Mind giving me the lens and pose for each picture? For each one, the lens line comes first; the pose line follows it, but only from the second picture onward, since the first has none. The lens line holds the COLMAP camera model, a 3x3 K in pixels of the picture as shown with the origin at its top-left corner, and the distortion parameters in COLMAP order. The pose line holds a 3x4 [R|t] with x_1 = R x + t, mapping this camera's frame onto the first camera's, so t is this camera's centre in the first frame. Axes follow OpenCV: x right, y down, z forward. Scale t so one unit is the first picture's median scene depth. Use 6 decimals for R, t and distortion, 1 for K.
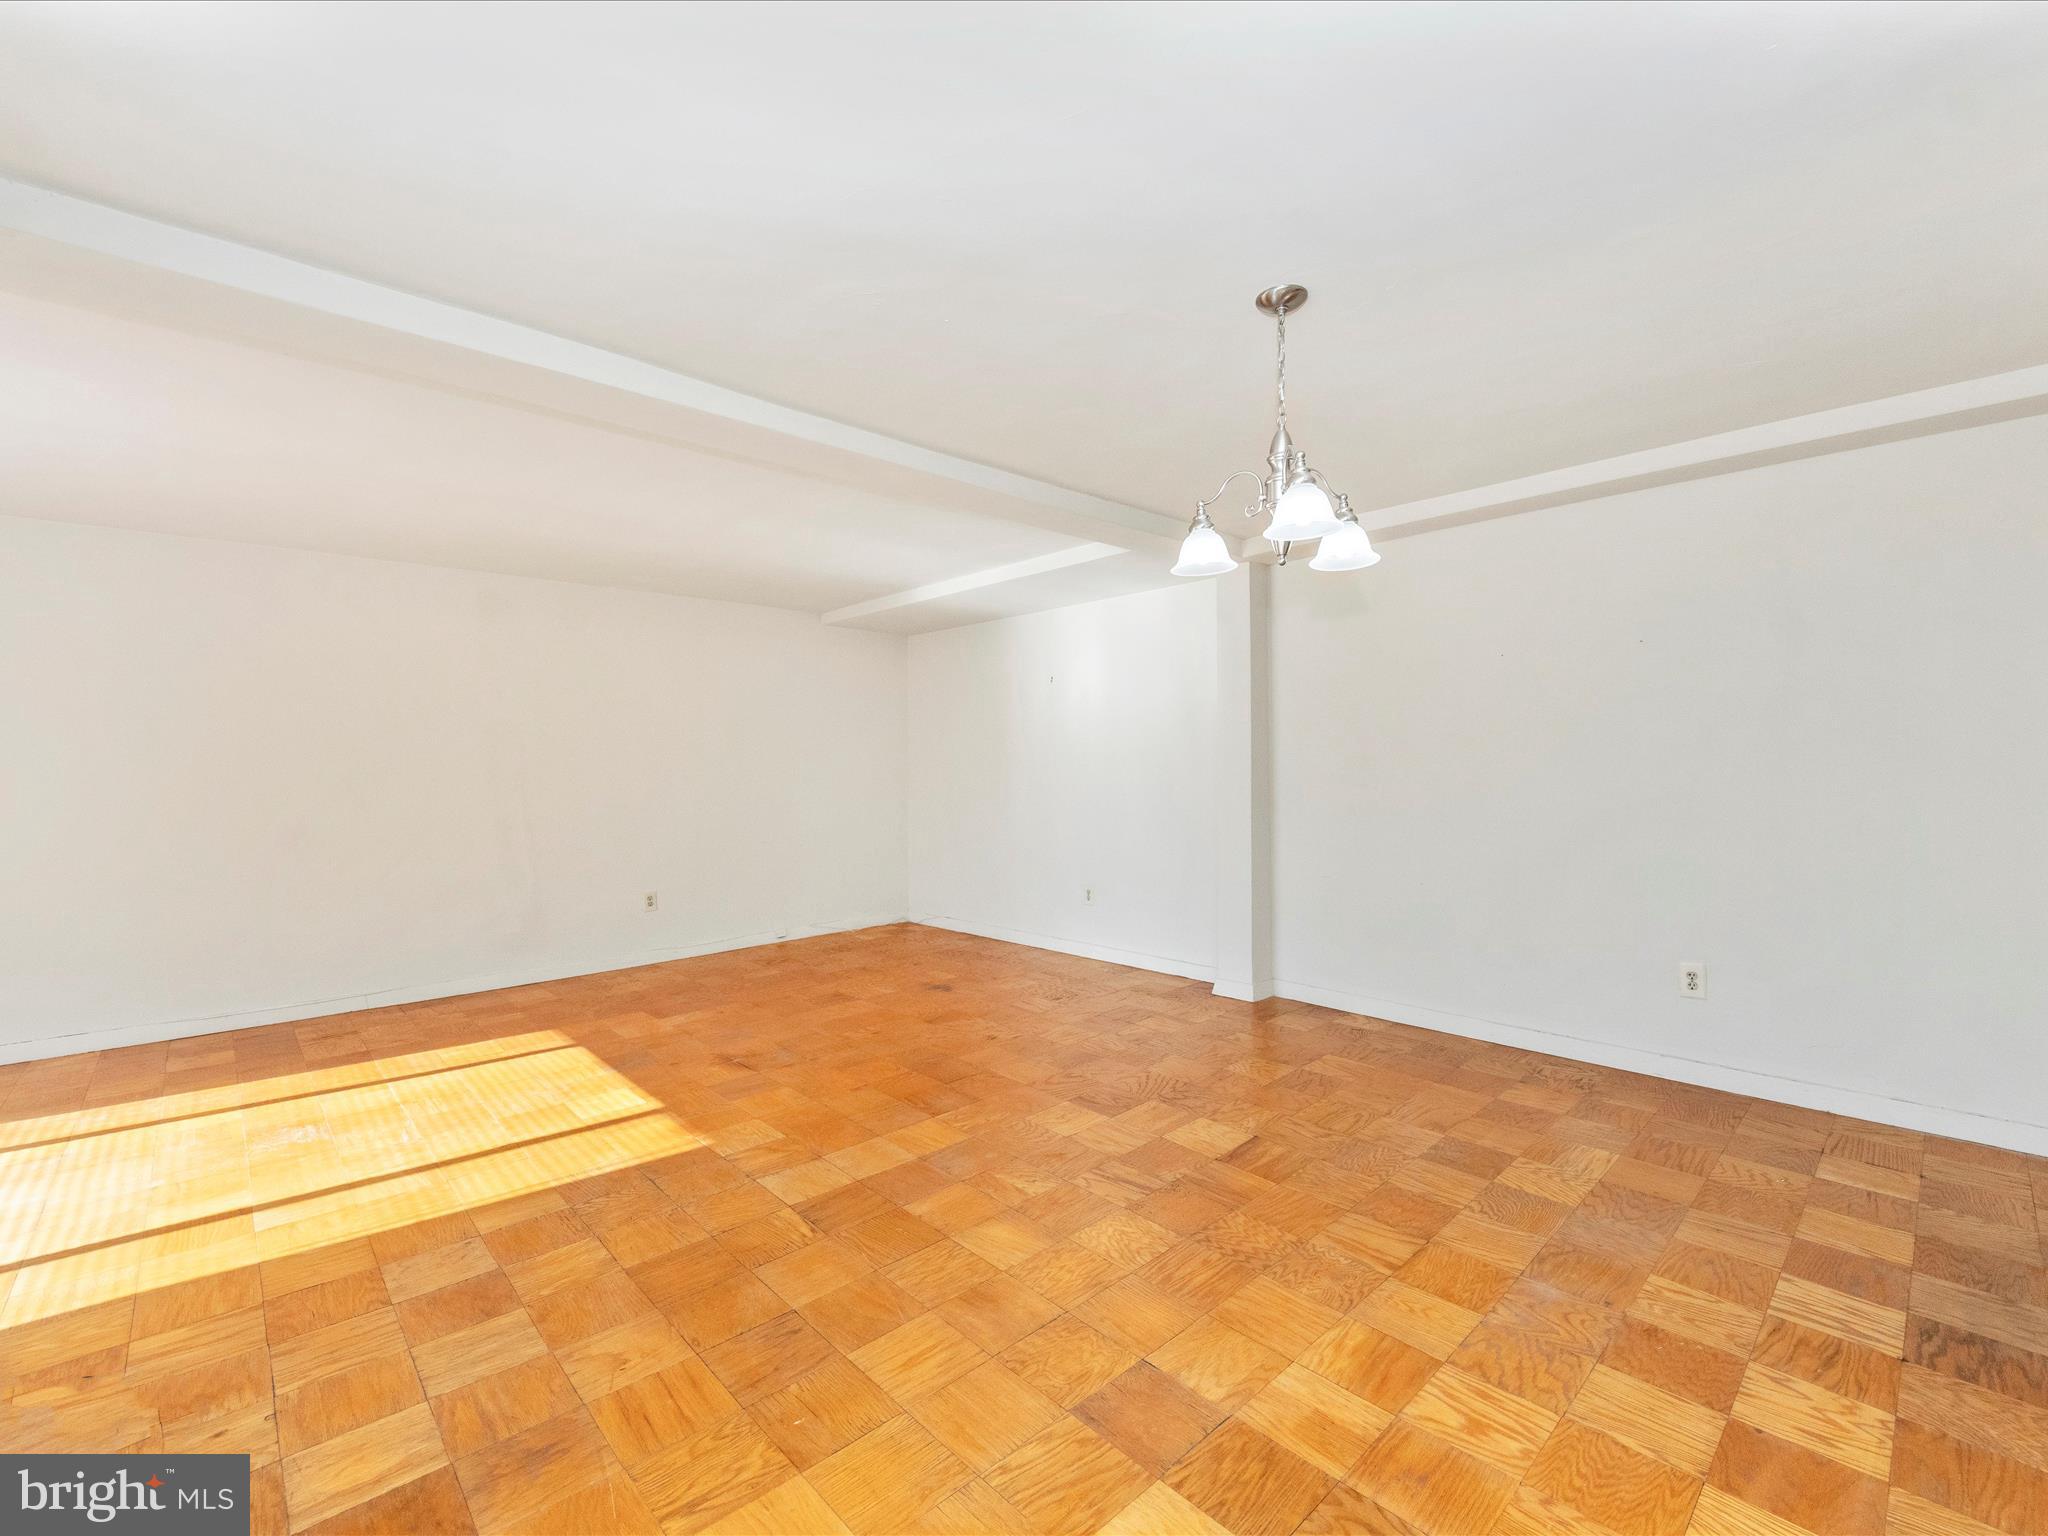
lens RADIAL K [[885.2, 0, 1047.2], [0, 885.2, 762.1], [0, 0, 1]] dist [0.006481, -0.000519]
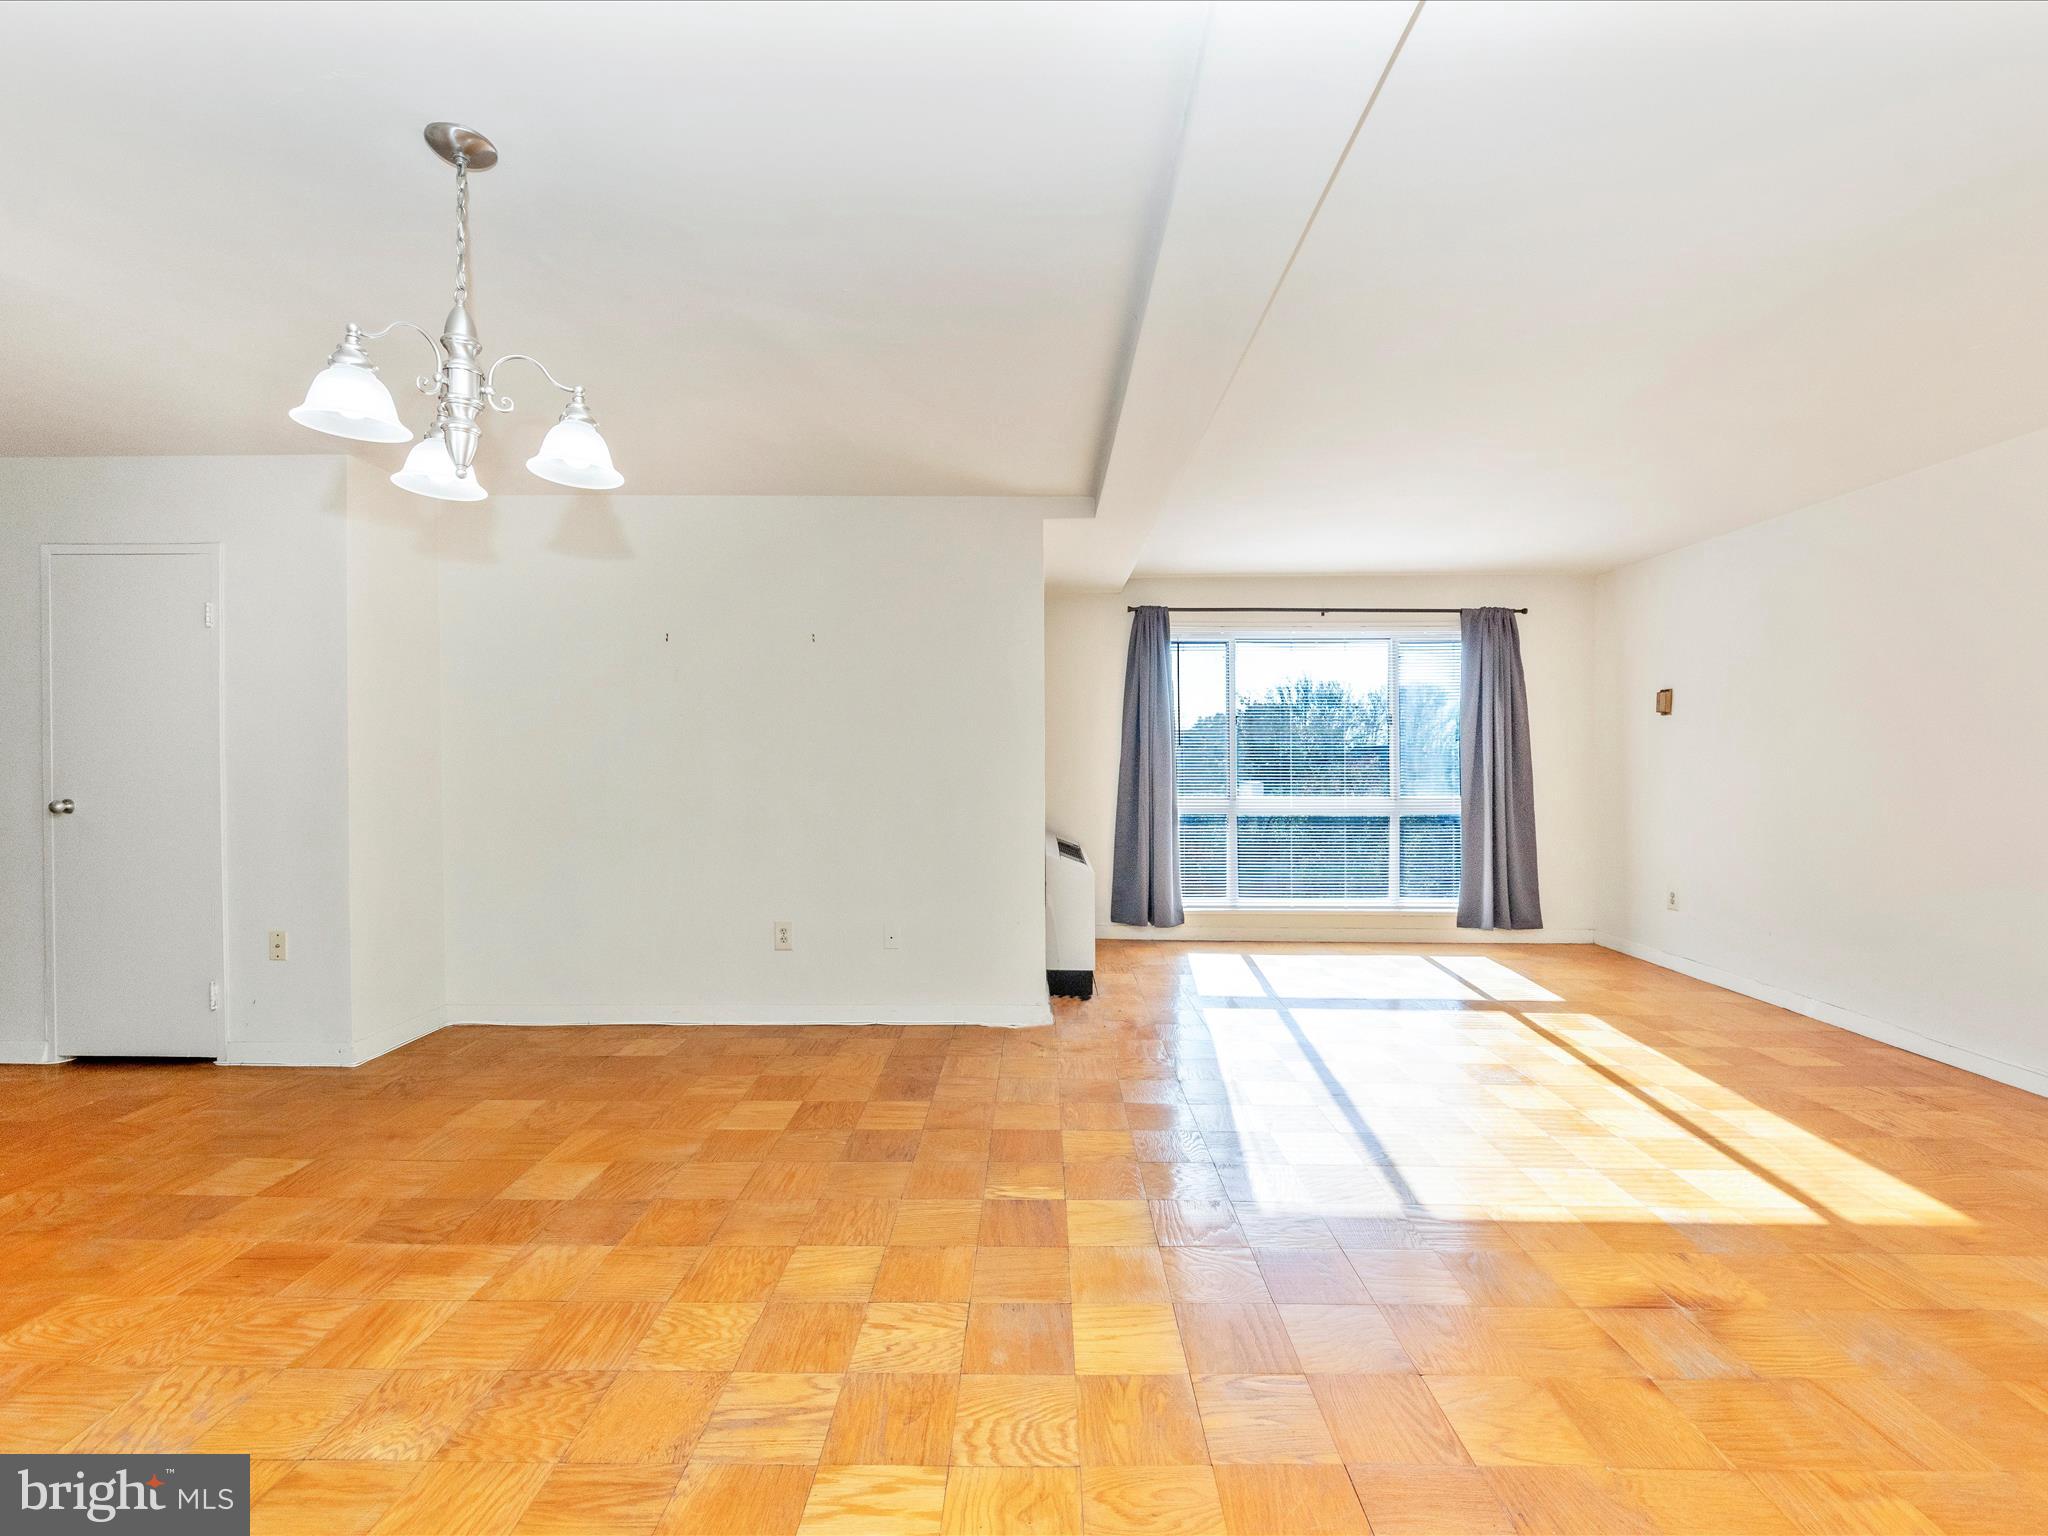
lens RADIAL K [[888.1, 0, 1028.3], [0, 888.1, 765.3], [0, 0, 1]] dist [0.013218, -0.015519]
pose [[-0.706386, 0.014413, -0.707680, 0.383578], [0.008889, 0.999894, 0.011491, 0.022818], [0.707771, 0.001826, -0.706439, 1.557466]]
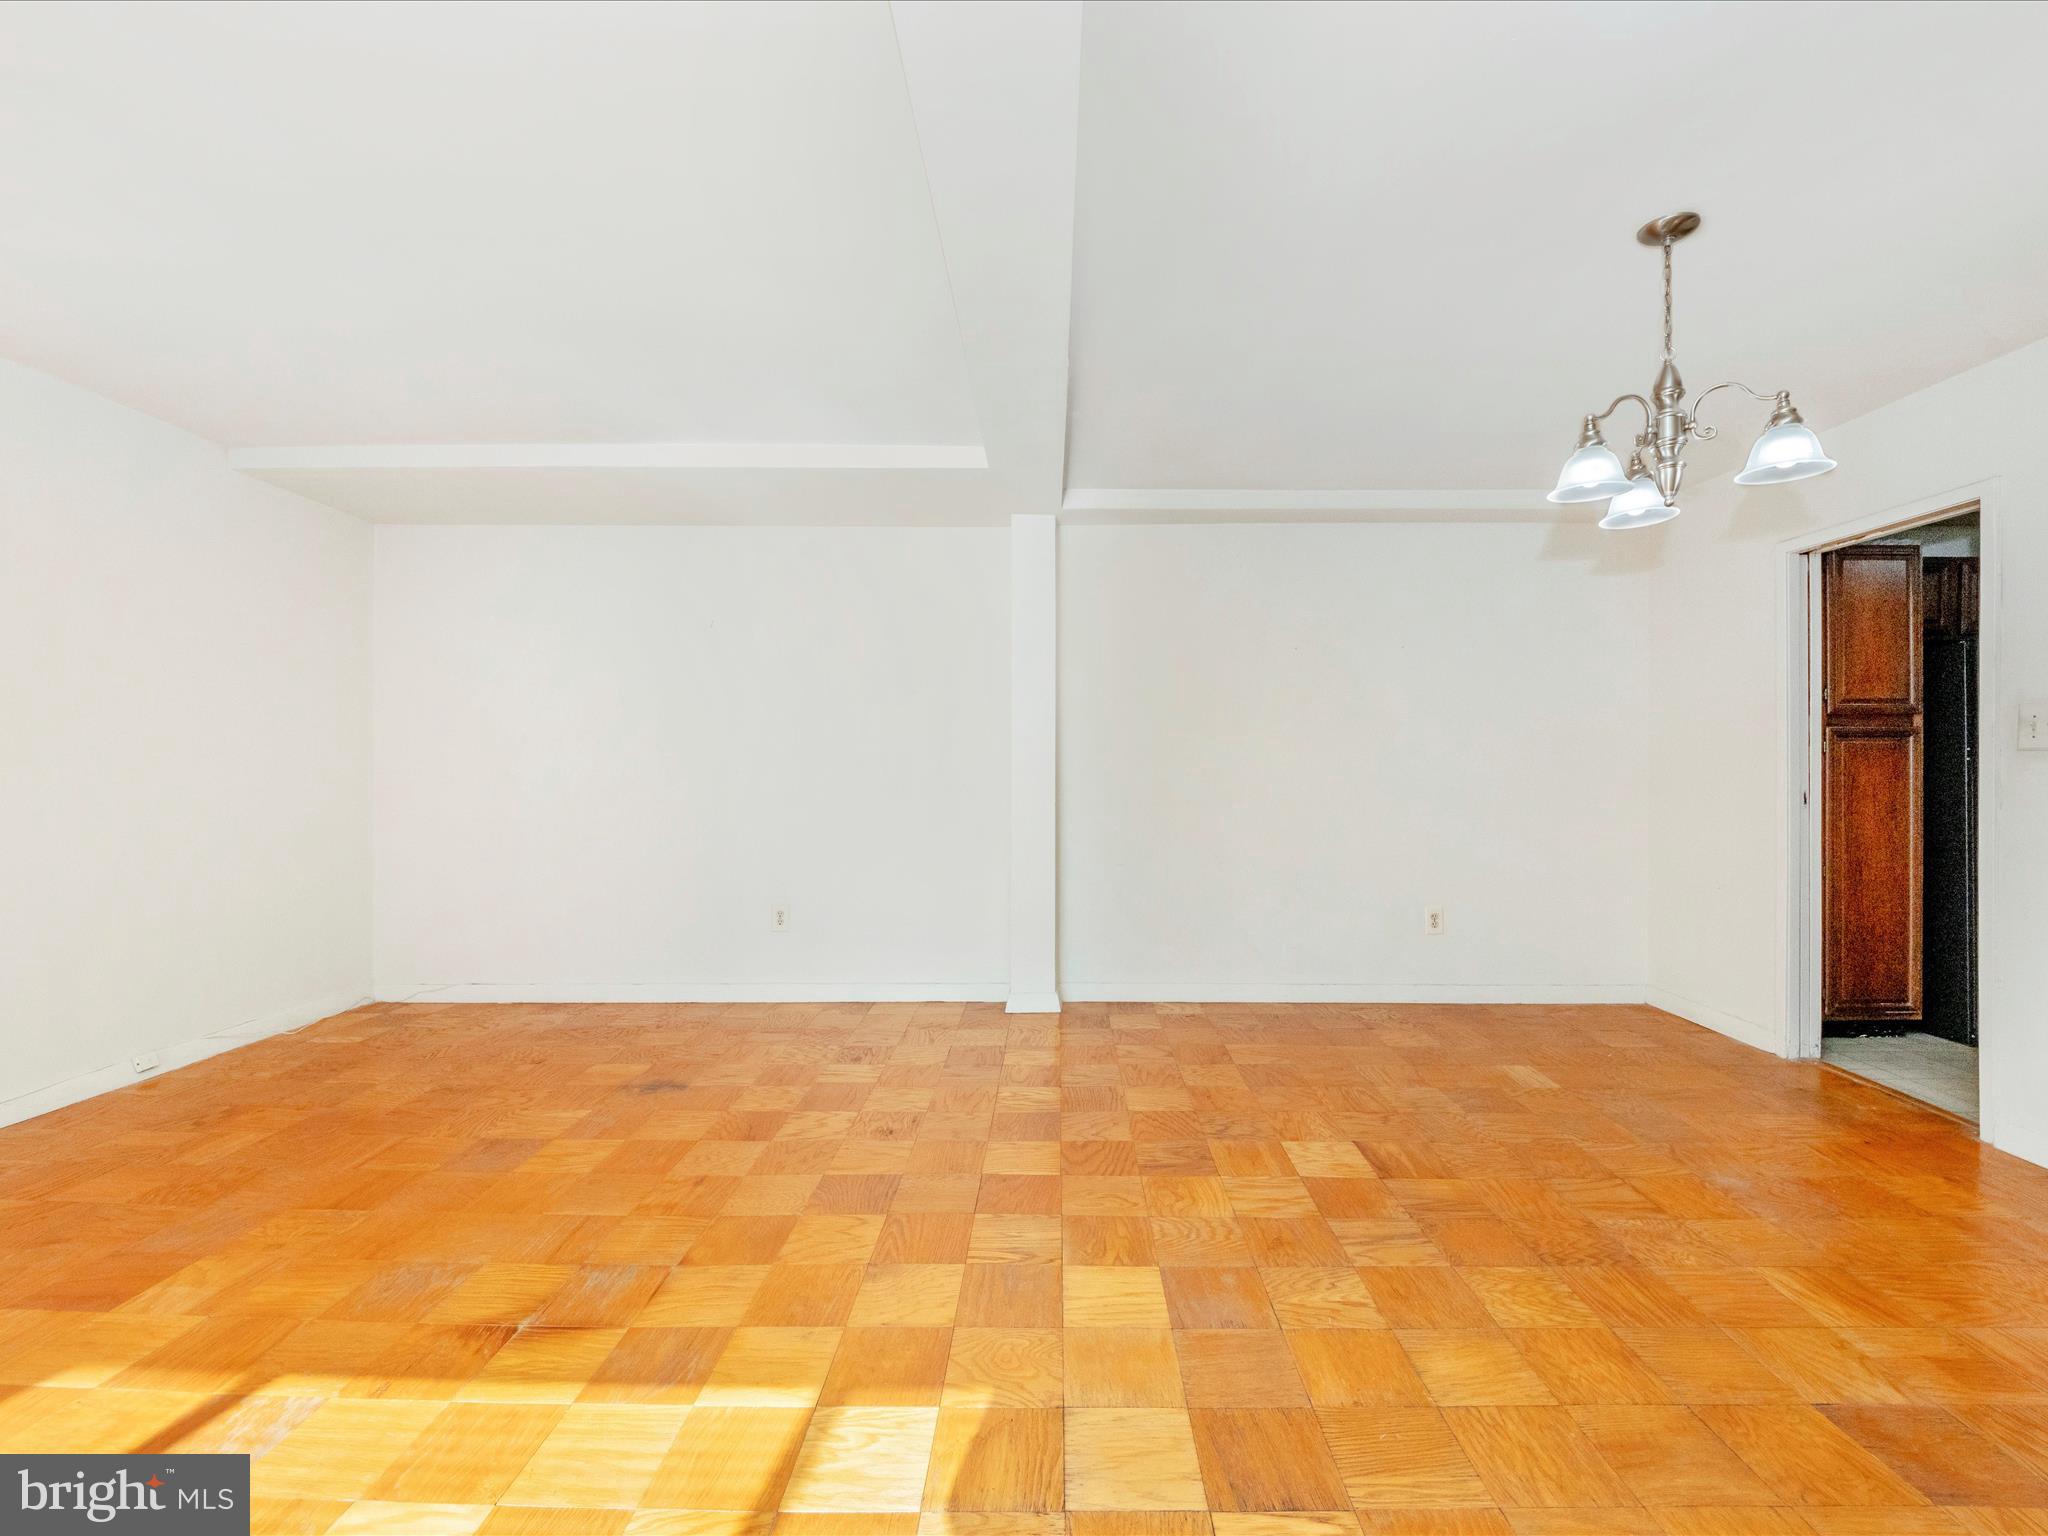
lens RADIAL K [[882.6, 0, 1051.6], [0, 882.6, 768.3], [0, 0, 1]] dist [-0.013474, -0.000447]
pose [[0.702061, 0.007955, 0.712073, -0.699679], [-0.004486, 0.999967, -0.006748, 0.052994], [-0.712103, 0.001543, 0.702074, 0.658474]]
